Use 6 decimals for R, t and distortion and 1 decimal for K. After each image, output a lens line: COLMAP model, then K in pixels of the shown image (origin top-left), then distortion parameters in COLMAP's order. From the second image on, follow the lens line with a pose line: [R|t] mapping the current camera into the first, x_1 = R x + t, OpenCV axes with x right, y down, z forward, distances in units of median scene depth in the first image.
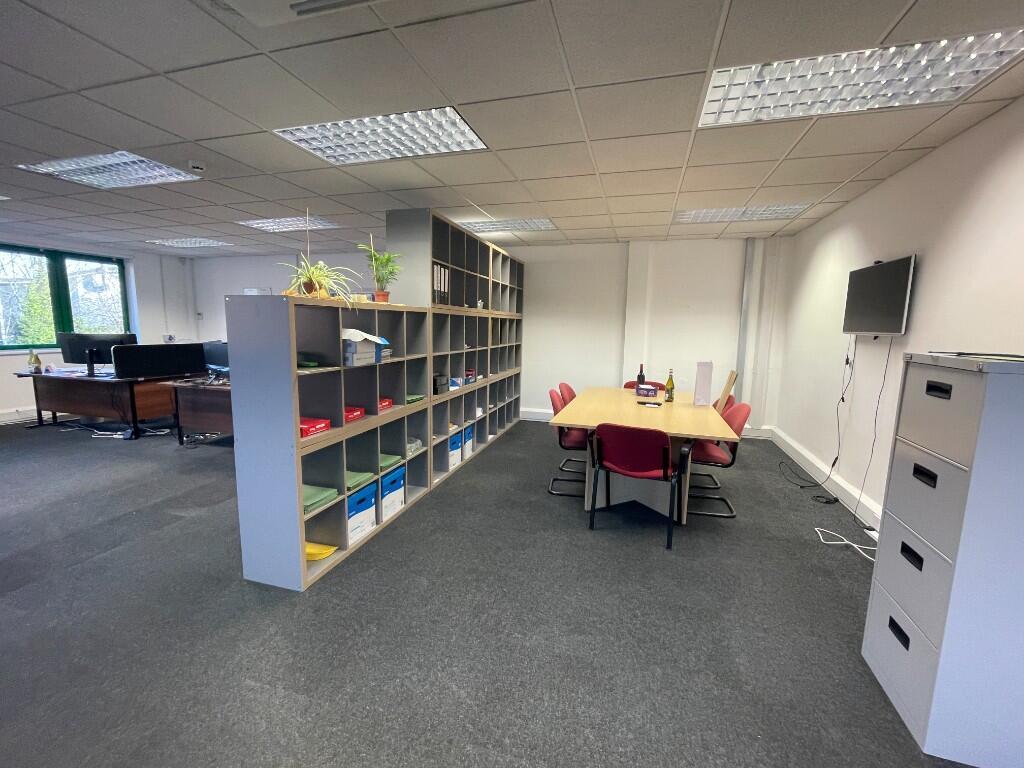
lens RADIAL K [[434.3, 0, 512.0], [0, 434.3, 384.0], [0, 0, 1]] dist [-0.000350, 0.000130]
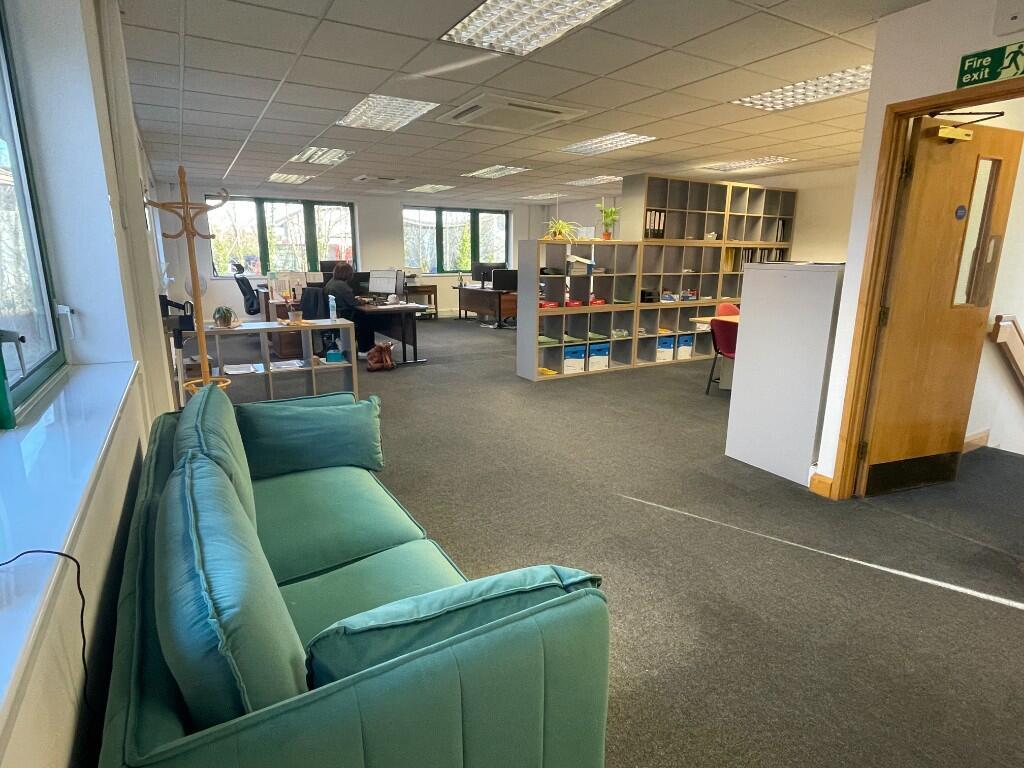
lens RADIAL K [[557.1, 0, 512.0], [0, 557.1, 384.0], [0, 0, 1]] dist [0.000139, 0.000050]
pose [[0.733338, 0.141576, -0.664960, 0.744789], [-0.086255, 0.989548, 0.115560, 0.112457], [0.674370, -0.027388, 0.737885, -0.646479]]
